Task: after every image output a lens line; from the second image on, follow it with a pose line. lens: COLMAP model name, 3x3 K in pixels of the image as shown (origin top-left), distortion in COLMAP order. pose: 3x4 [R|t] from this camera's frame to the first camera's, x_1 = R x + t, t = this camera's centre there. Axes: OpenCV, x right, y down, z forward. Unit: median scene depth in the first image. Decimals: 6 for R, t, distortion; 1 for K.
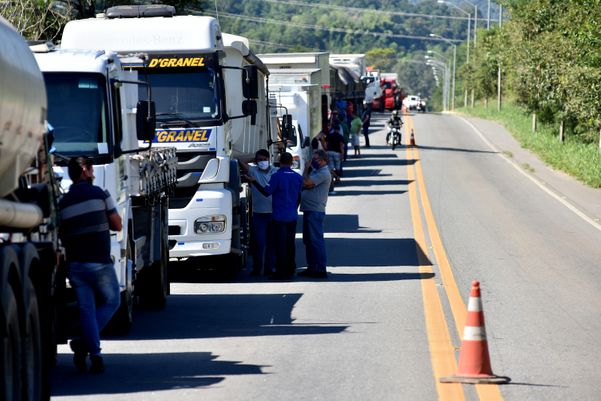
lens RADIAL K [[2396.7, 0, 300.5], [0, 2396.7, 200.5], [0, 0, 1]] dist [-0.169502, -0.932211]
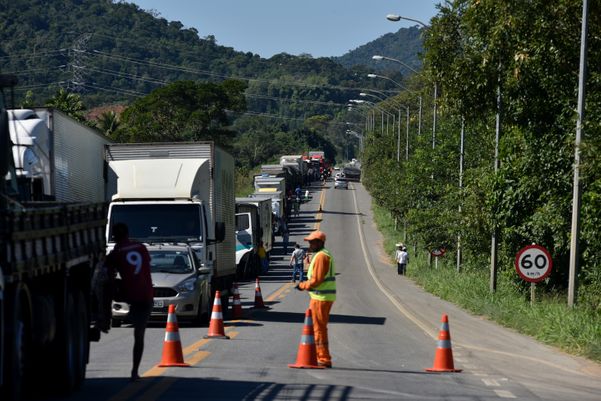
lens RADIAL K [[2972.1, 0, 300.5], [0, 2972.1, 200.5], [0, 0, 1]] dist [-0.451834, 4.155552]
pose [[0.999753, -0.008405, 0.020575, -0.042051], [0.008532, 0.999945, -0.006079, -0.020659], [-0.020523, 0.006253, 0.999770, -2.486938]]
